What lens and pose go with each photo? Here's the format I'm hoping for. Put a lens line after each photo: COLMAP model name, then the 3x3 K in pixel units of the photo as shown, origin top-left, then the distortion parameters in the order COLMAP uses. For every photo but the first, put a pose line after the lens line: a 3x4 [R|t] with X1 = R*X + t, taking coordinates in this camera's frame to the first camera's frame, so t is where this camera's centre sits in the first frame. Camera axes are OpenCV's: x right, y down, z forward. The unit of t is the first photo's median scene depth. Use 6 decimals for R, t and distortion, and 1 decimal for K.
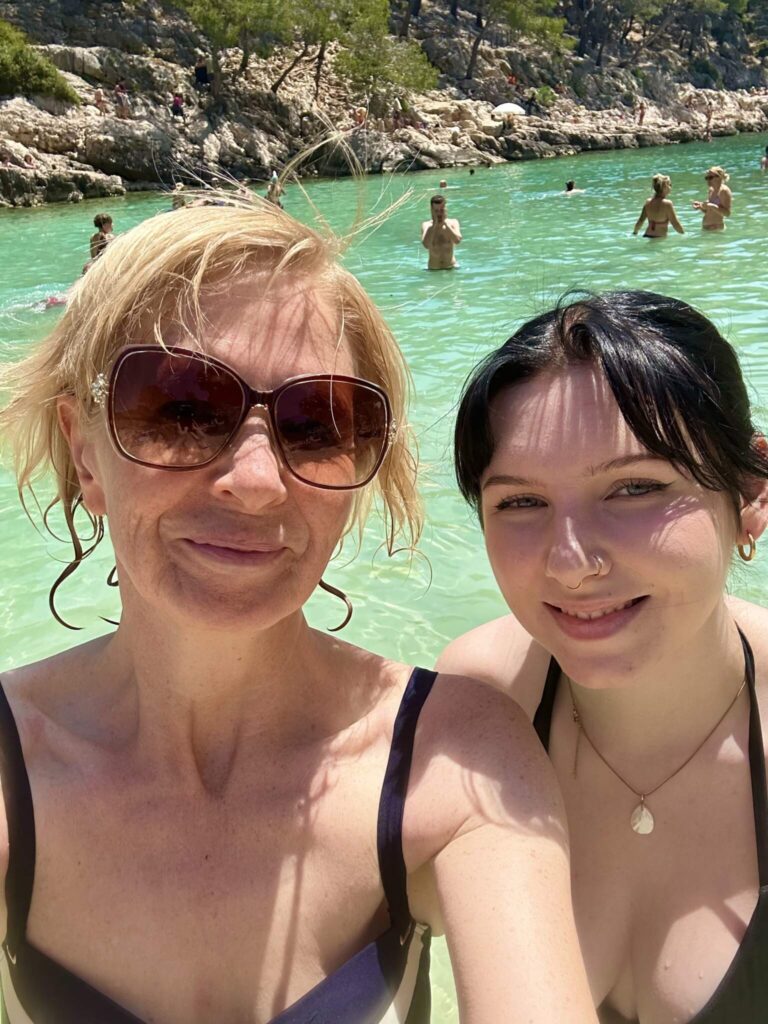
lens RADIAL K [[881.8, 0, 387.8], [0, 881.8, 517.3], [0, 0, 1]] dist [0.020991, -0.065831]
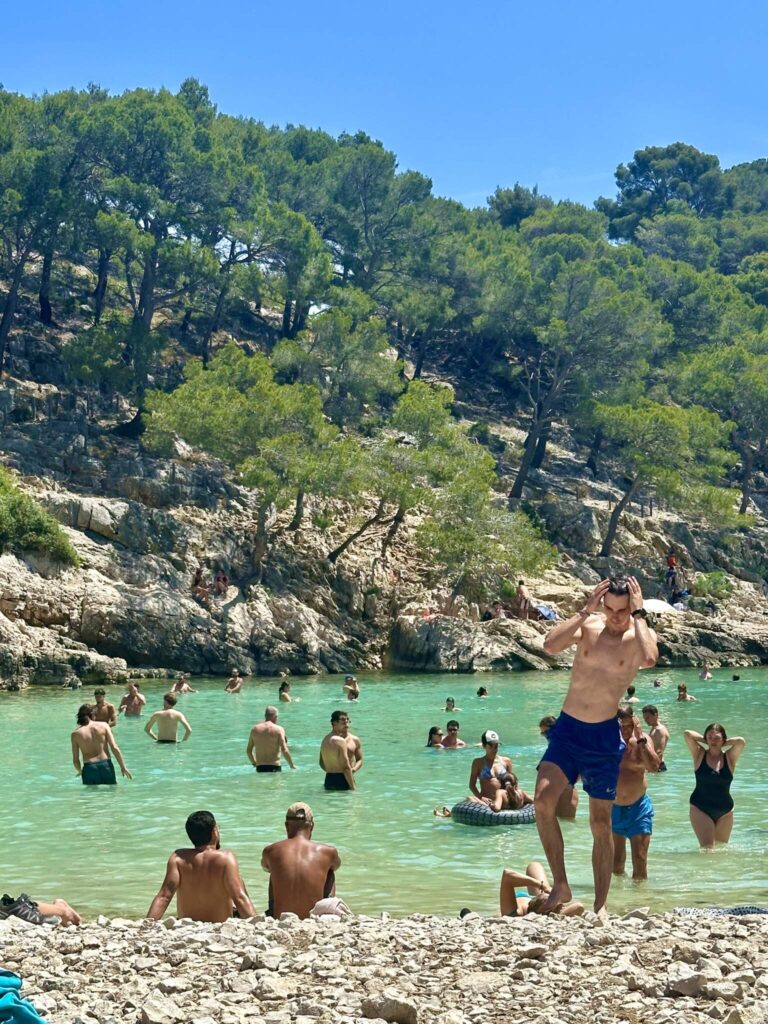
lens RADIAL K [[1792.8, 0, 381.1], [0, 1792.8, 513.0], [0, 0, 1]] dist [0.339906, 0.000000]
pose [[0.995953, 0.051499, -0.073662, 0.021357], [-0.078648, 0.896067, -0.436897, 0.143051], [0.043506, 0.440922, 0.896490, -0.385550]]
